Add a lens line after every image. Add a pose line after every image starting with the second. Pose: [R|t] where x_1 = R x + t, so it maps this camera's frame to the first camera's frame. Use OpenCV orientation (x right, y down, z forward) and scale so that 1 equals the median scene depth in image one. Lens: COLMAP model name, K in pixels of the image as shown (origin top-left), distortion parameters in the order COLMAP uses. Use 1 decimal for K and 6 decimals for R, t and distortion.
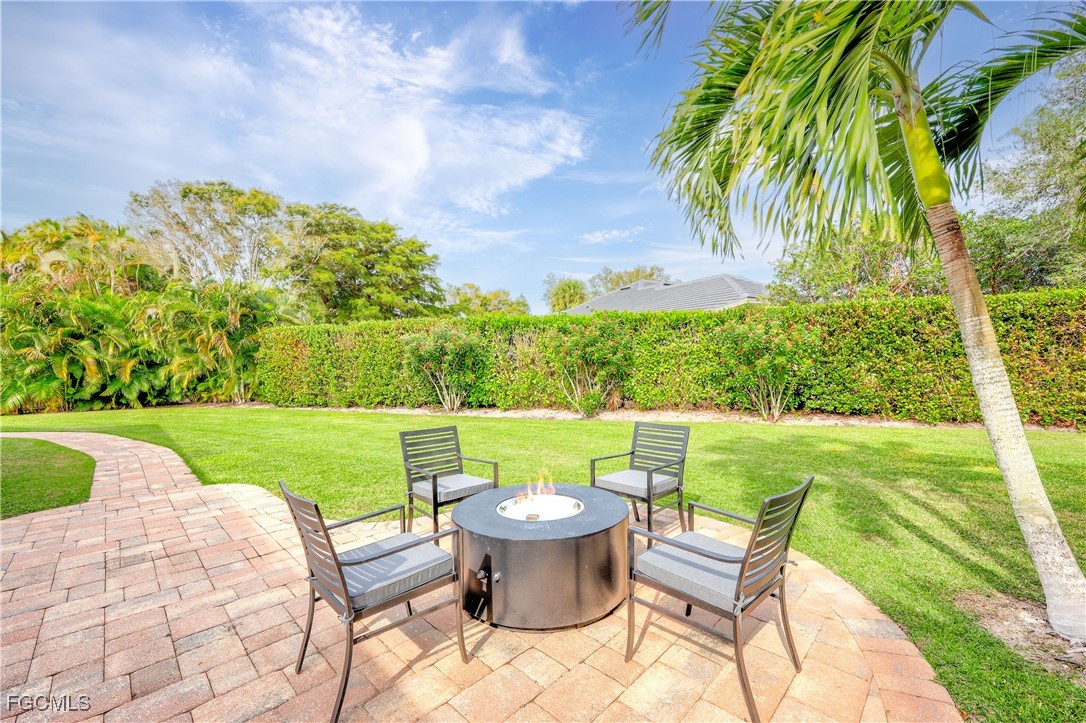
lens RADIAL K [[438.6, 0, 542.8], [0, 438.6, 364.6], [0, 0, 1]] dist [0.000498, 0.000493]
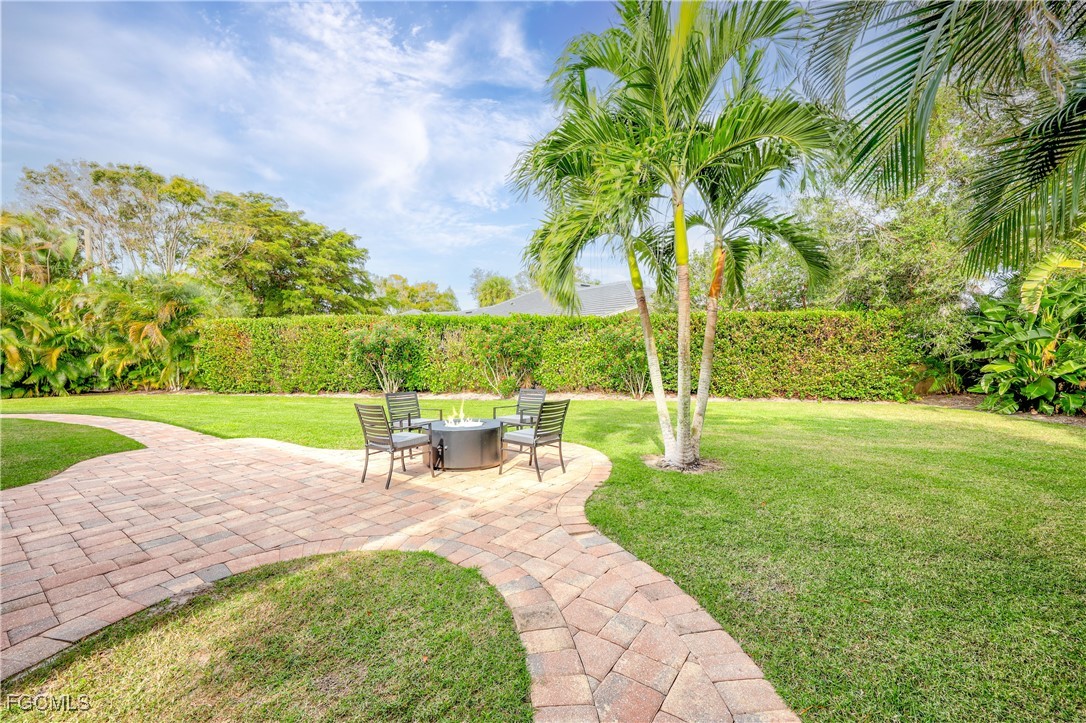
lens RADIAL K [[438.6, 0, 543.5], [0, 438.6, 356.8], [0, 0, 1]] dist [0.000498, 0.000493]
pose [[0.986387, 0.008277, 0.164231, 0.002631], [-0.008395, 0.999965, 0.000020, -0.000090], [-0.164225, -0.001399, 0.986422, -0.188567]]
